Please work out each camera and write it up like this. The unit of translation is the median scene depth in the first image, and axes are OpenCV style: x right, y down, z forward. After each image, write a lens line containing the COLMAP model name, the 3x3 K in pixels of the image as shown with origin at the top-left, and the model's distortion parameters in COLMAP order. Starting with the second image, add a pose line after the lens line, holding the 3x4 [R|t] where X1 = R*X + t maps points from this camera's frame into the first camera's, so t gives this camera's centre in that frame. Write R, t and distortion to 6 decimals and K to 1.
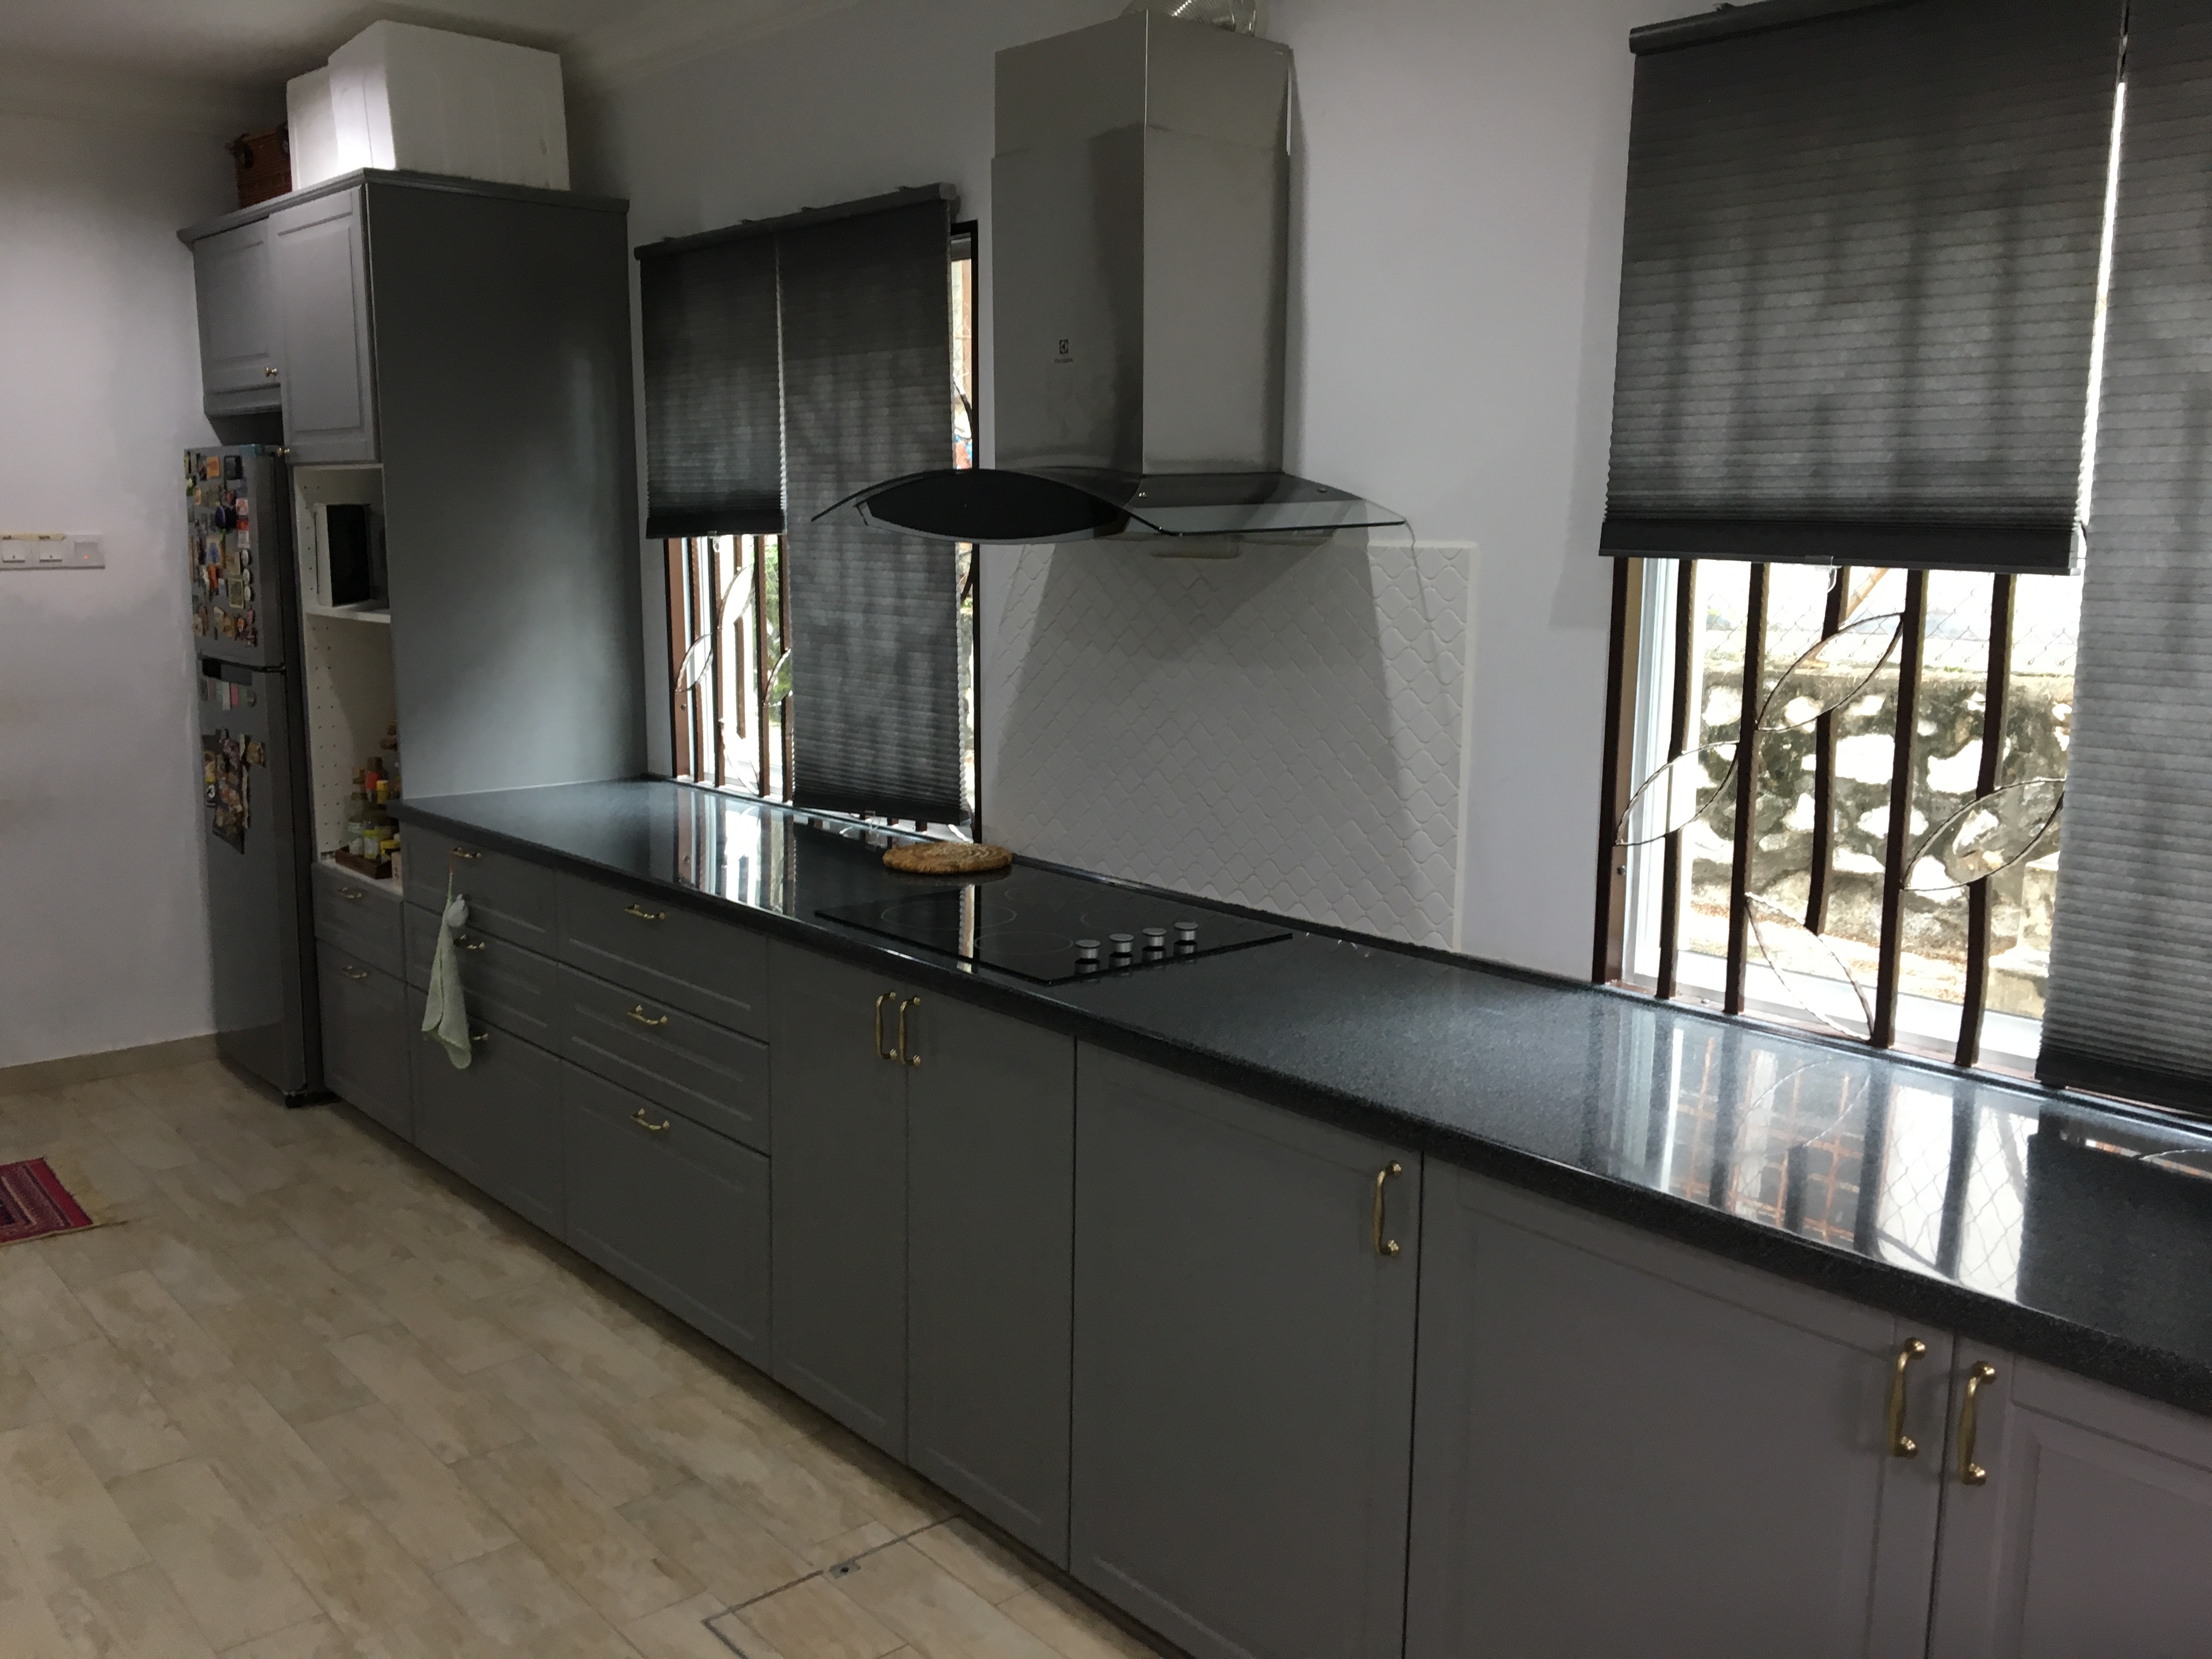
lens RADIAL K [[1865.8, 0, 1106.4], [0, 1865.8, 830.7], [0, 0, 1]] dist [0.080275, -0.125493]
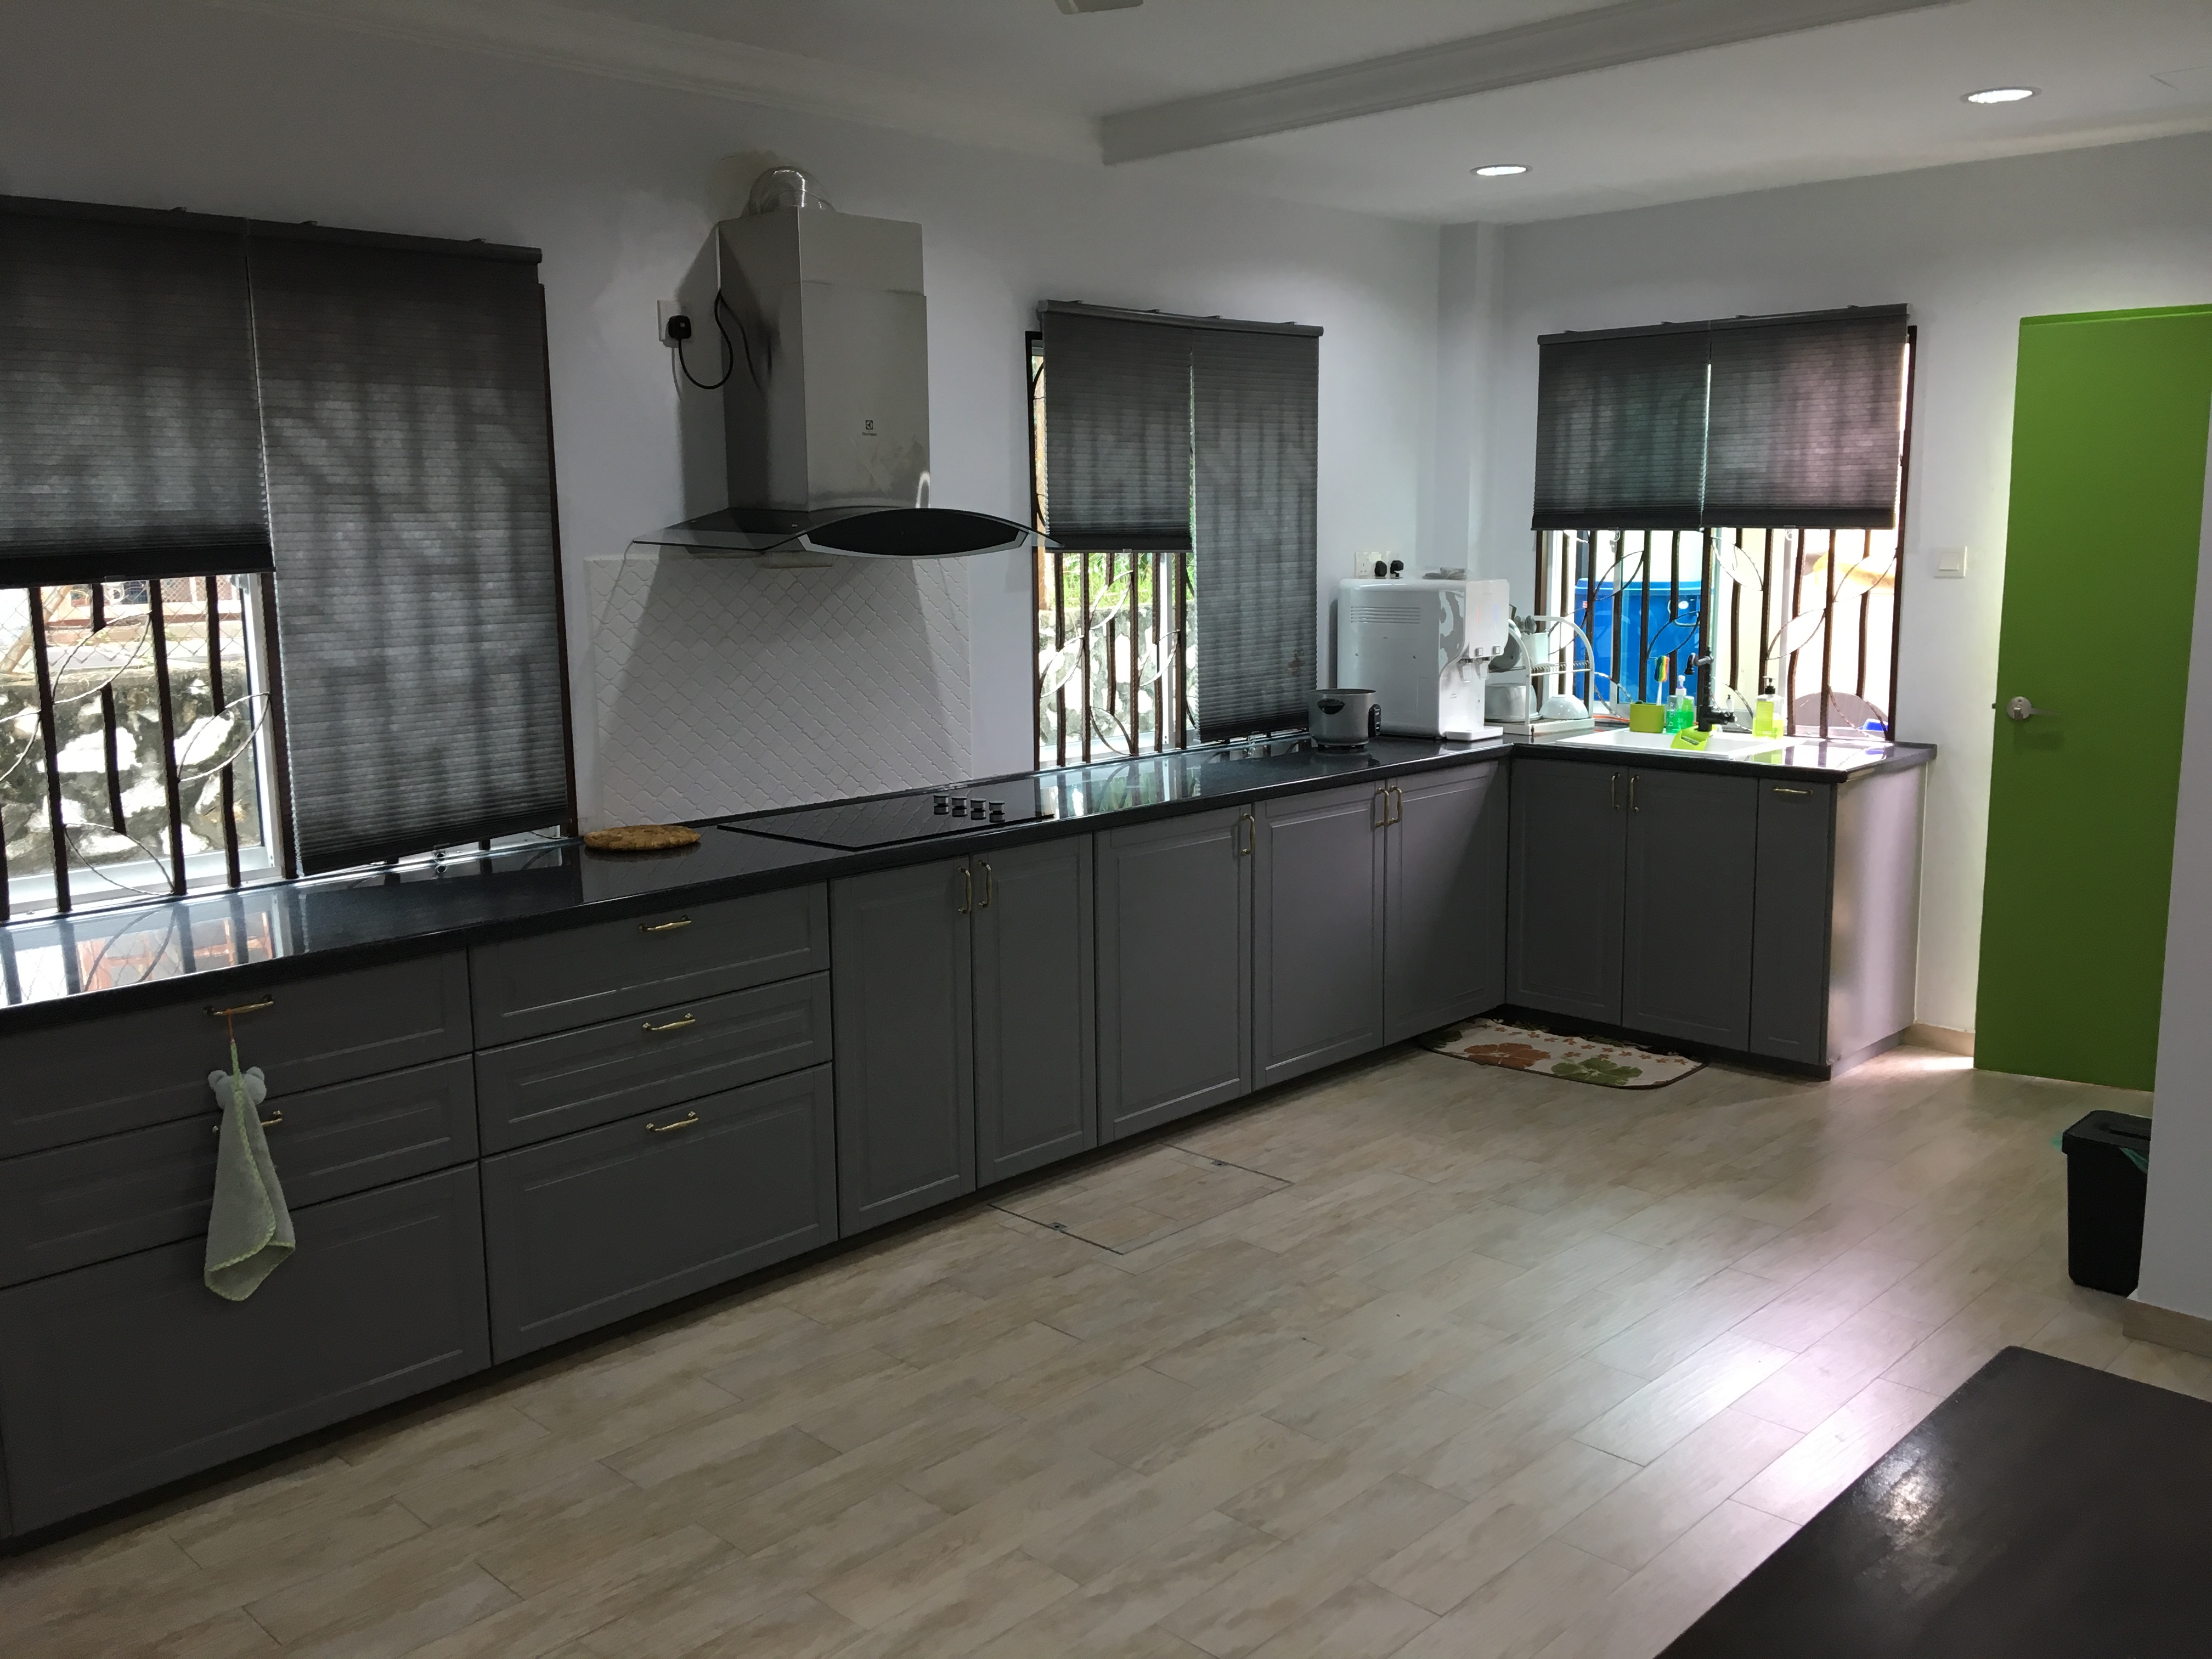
lens RADIAL K [[1865.8, 0, 1118.8], [0, 1865.8, 832.2], [0, 0, 1]] dist [0.080275, -0.125493]
pose [[-0.090181, -0.171294, 0.981084, -1.183029], [0.176953, 0.966668, 0.185042, -0.143025], [-0.980079, 0.190293, -0.056864, 0.730123]]
